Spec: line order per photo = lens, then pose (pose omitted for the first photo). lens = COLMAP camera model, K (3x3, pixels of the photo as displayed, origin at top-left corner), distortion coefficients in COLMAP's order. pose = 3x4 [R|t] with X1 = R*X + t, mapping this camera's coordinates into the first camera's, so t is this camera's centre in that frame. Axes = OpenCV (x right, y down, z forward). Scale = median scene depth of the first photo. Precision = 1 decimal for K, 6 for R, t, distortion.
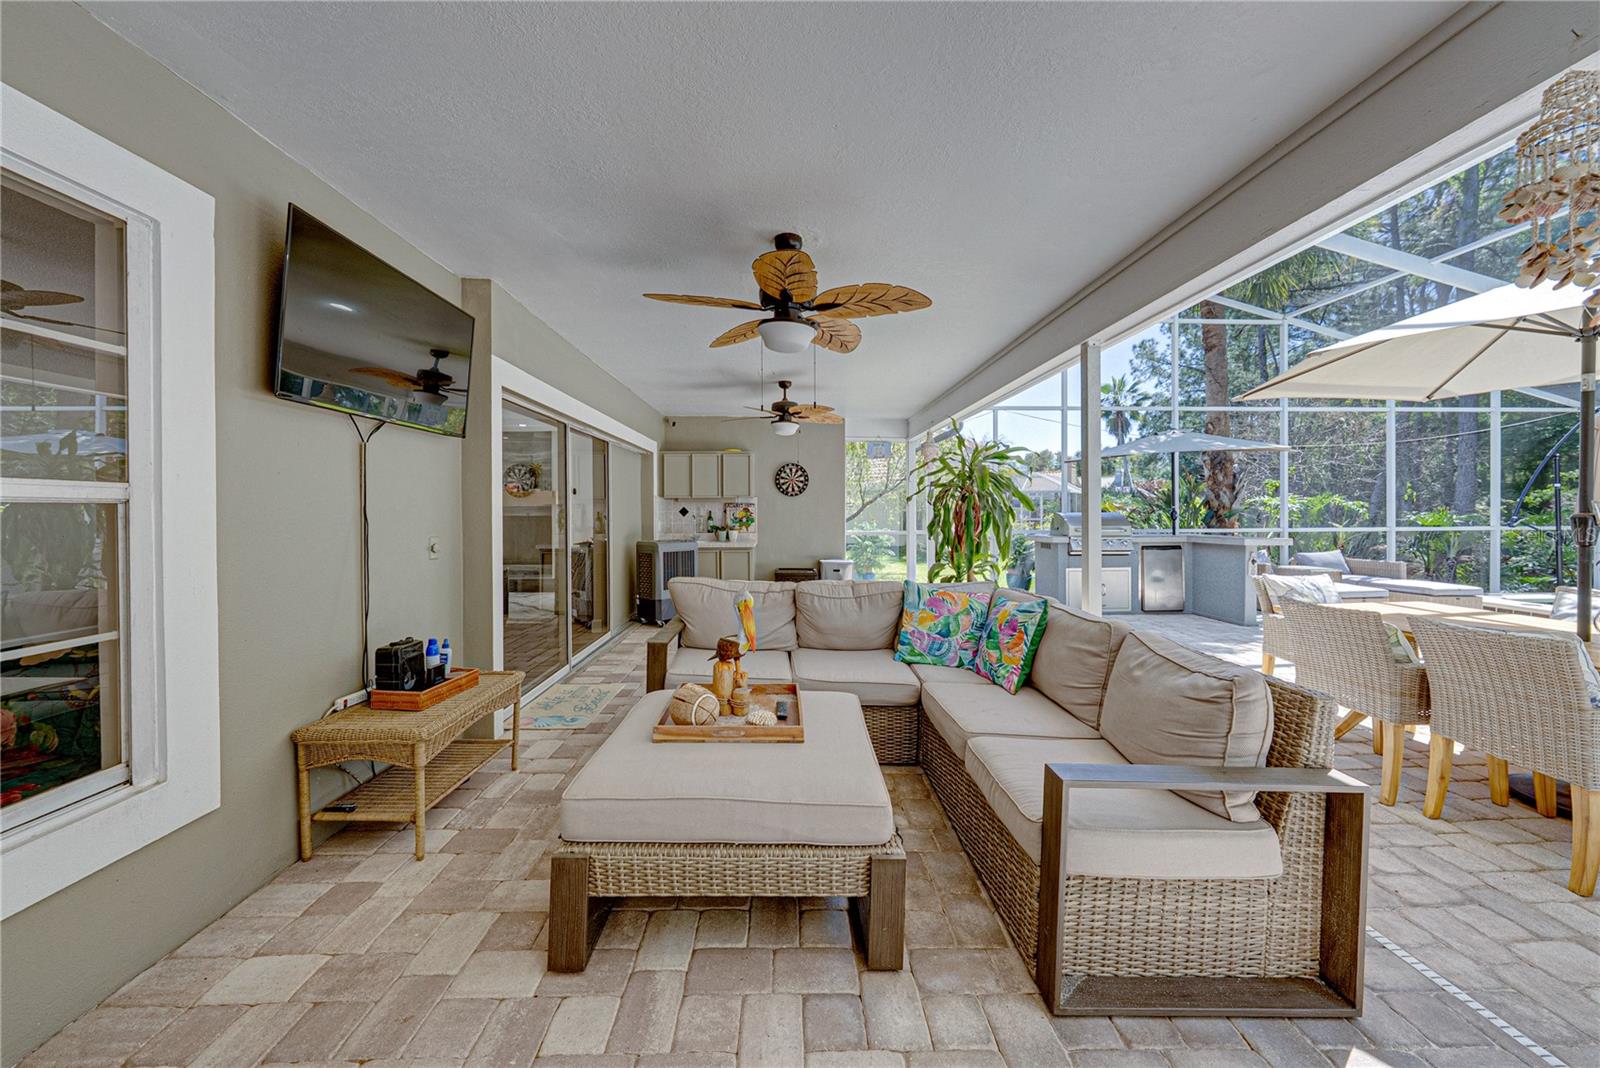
lens RADIAL K [[572.1, 0, 819.0], [0, 572.1, 507.6], [0, 0, 1]] dist [0.002498, 0.000698]
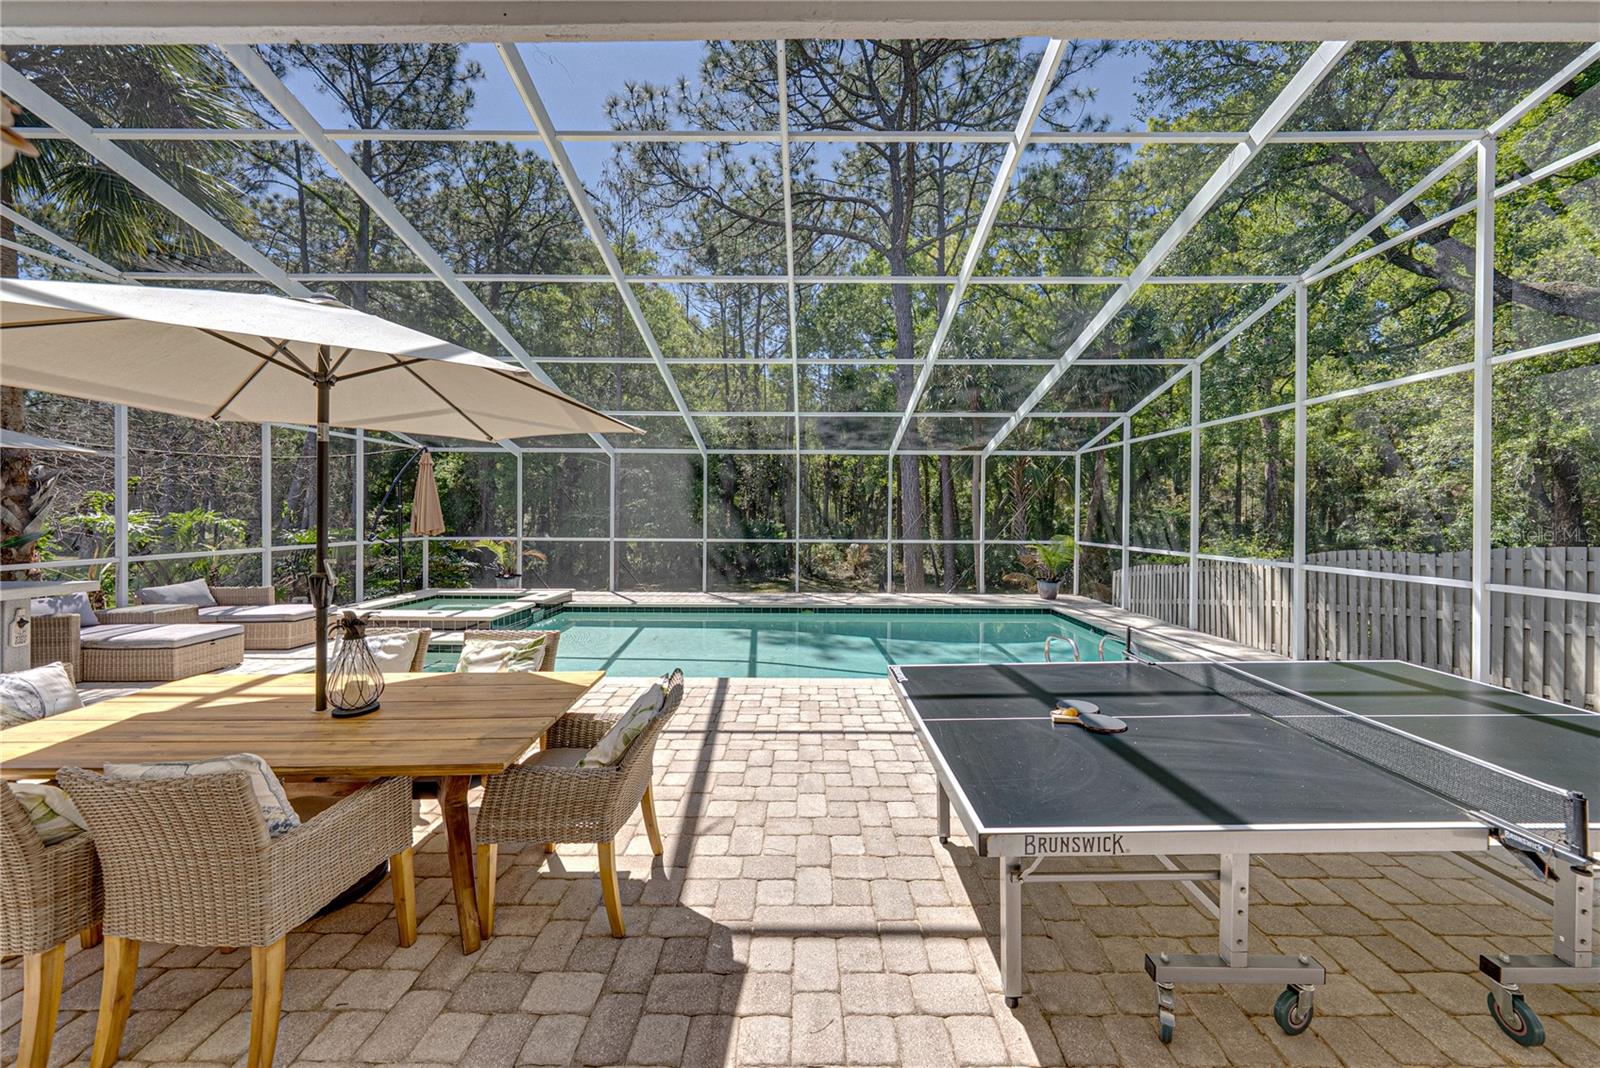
lens RADIAL K [[537.8, 0, 815.6], [0, 537.8, 534.3], [0, 0, 1]] dist [-0.014884, -0.000054]
pose [[0.046642, -0.038051, 0.998187, 0.188654], [-0.010030, 0.999206, 0.038559, -0.034894], [-0.998861, -0.011811, 0.046223, 0.059091]]
